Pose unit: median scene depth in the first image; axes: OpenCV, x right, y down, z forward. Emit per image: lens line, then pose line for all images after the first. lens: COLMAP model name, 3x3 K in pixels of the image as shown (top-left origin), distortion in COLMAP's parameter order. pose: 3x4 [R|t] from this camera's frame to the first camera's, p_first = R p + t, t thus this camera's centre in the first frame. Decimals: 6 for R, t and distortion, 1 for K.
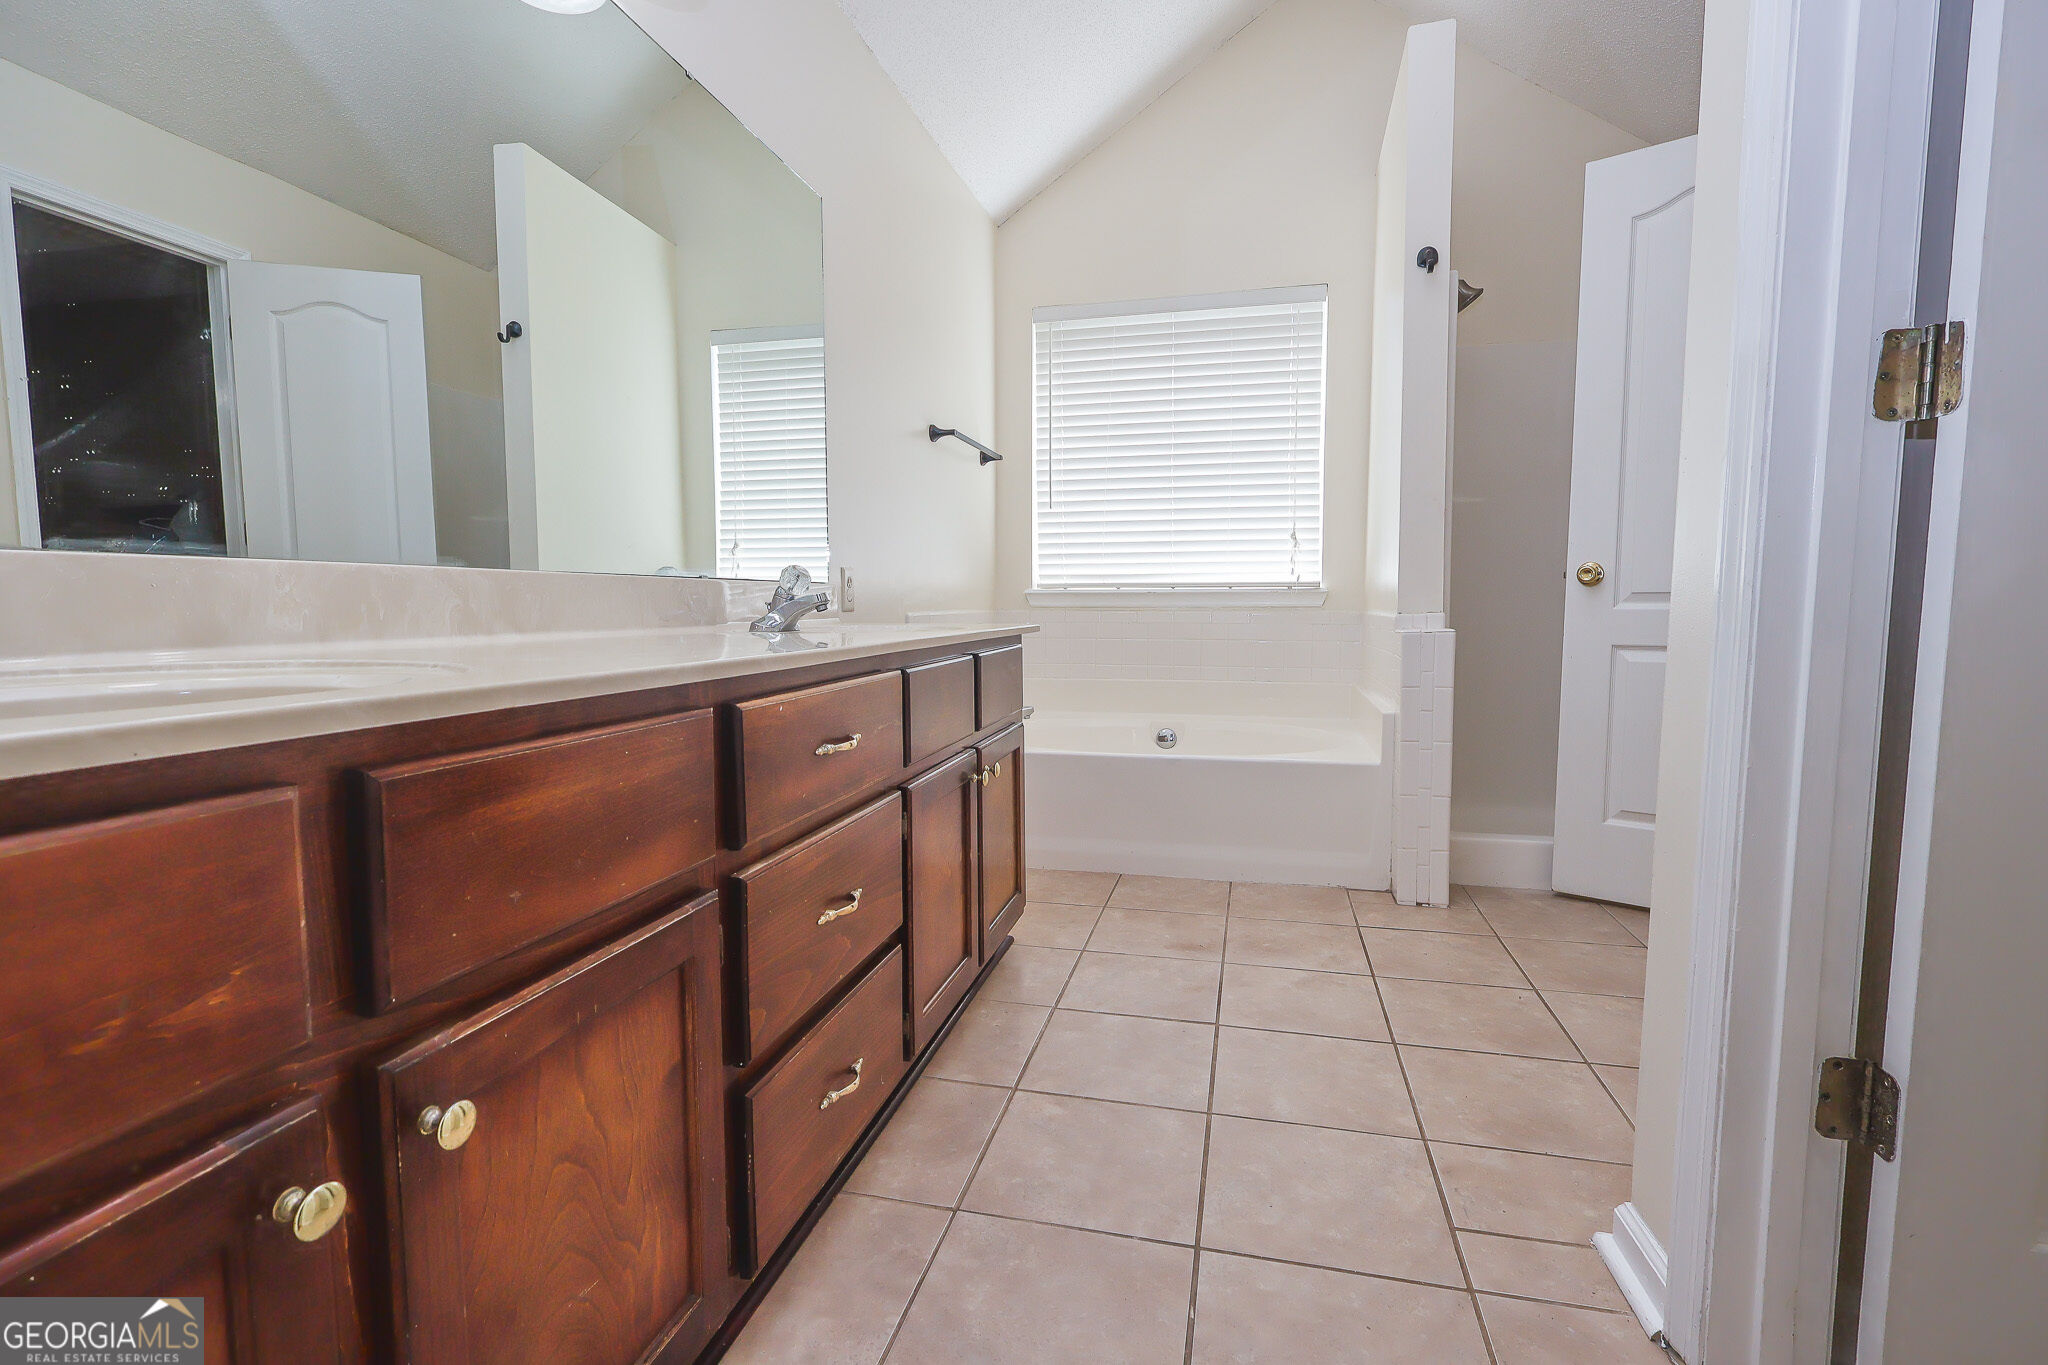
lens RADIAL K [[943.3, 0, 1023.1], [0, 943.3, 680.1], [0, 0, 1]] dist [-0.004626, 0.002484]
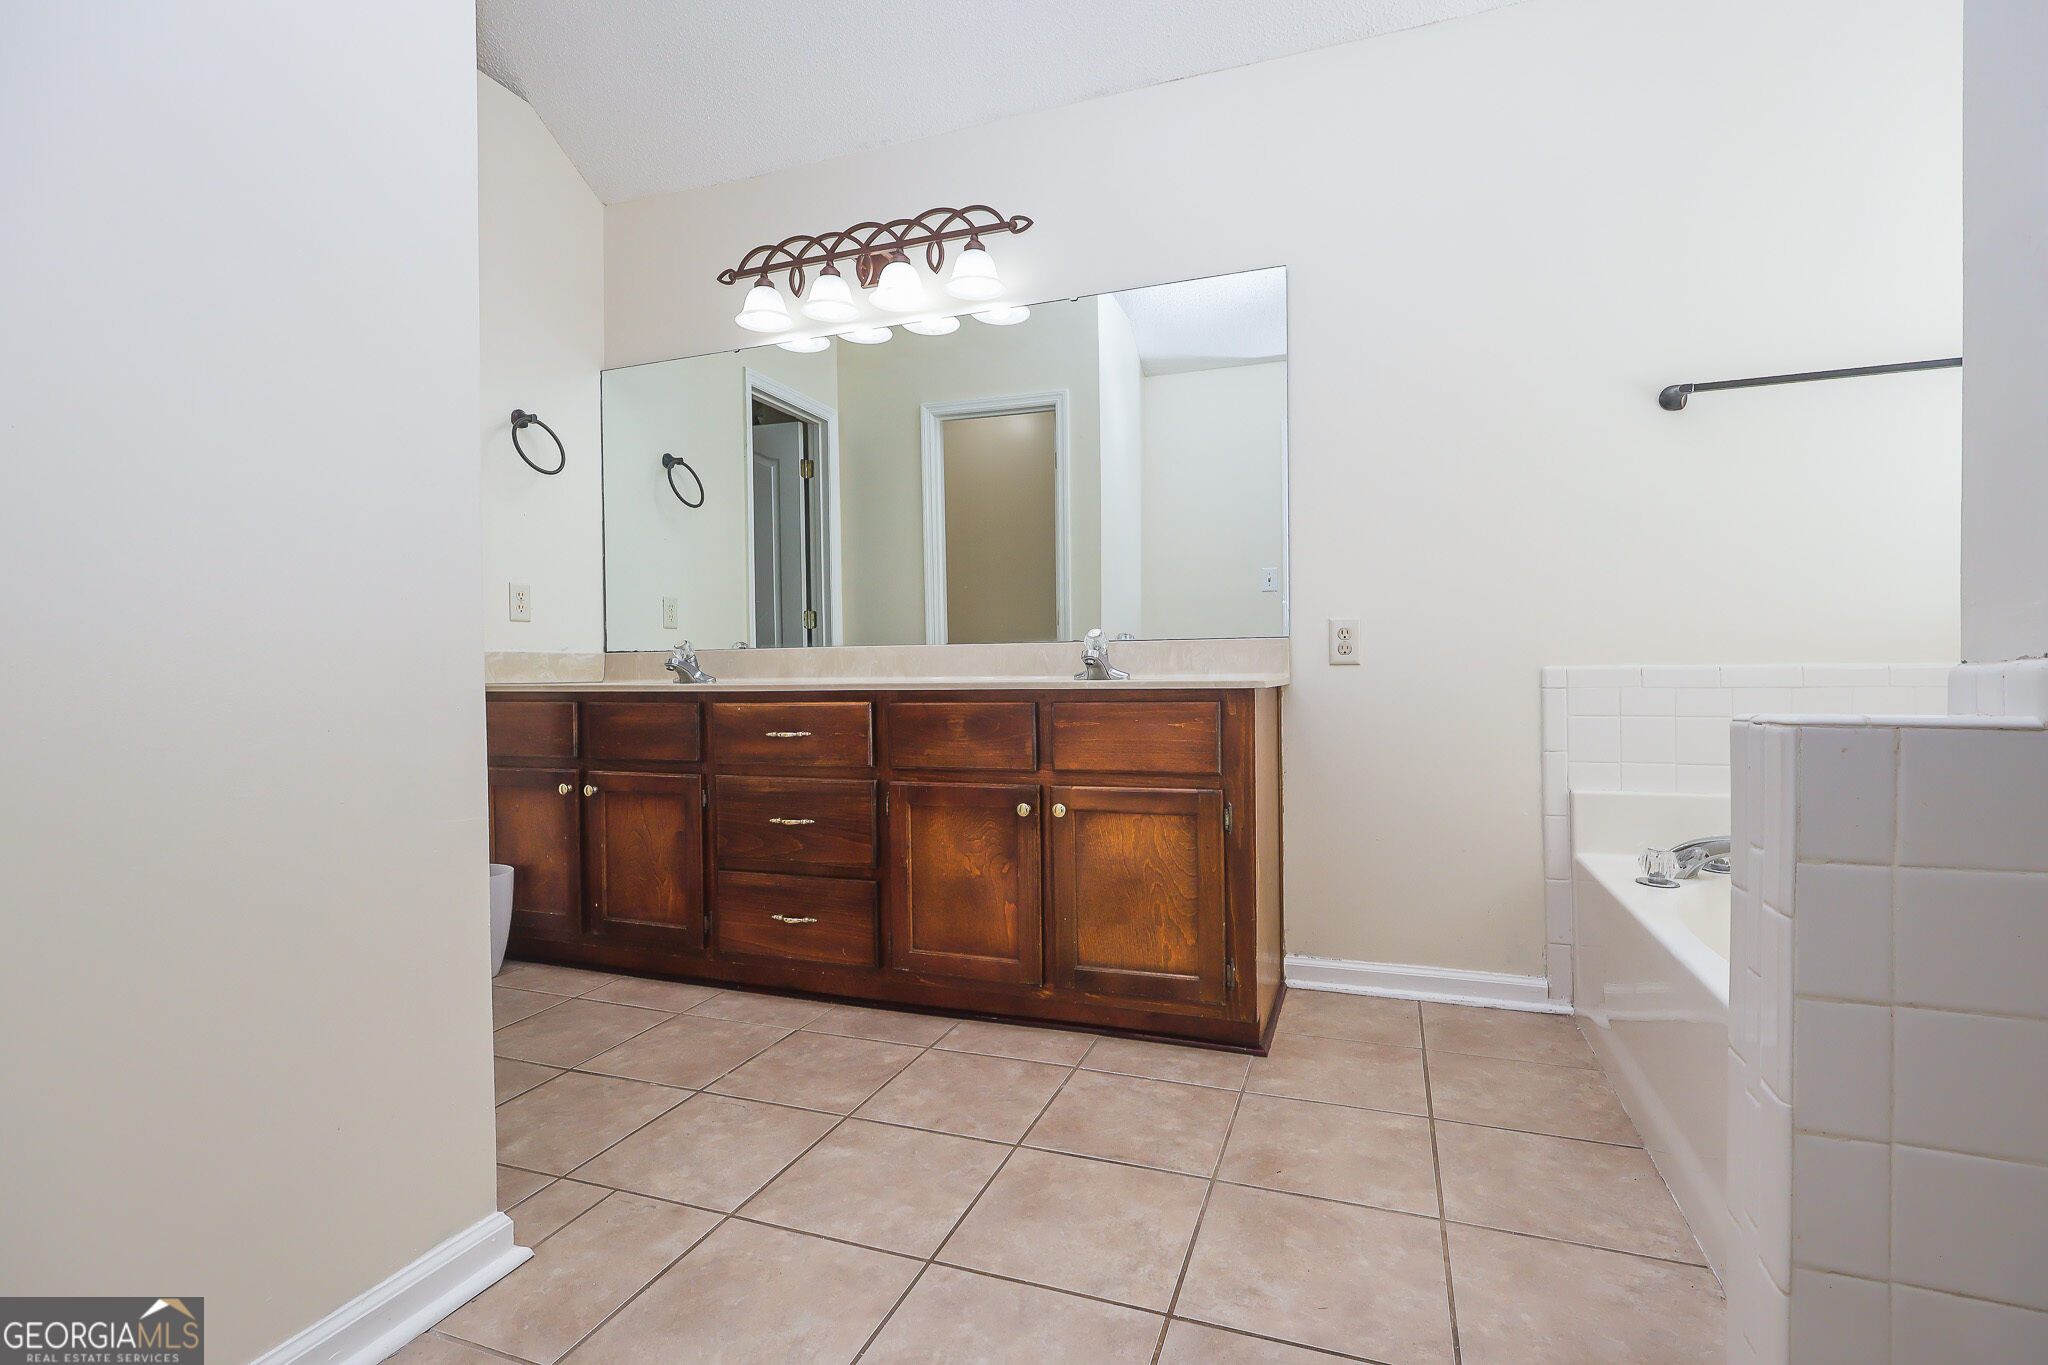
lens RADIAL K [[943.3, 0, 1024.8], [0, 943.3, 687.1], [0, 0, 1]] dist [-0.004626, 0.002484]
pose [[-0.119737, 0.013997, -0.992707, 1.371750], [-0.073215, 0.997053, 0.022889, -0.089034], [0.990102, 0.075422, -0.118360, 1.412815]]
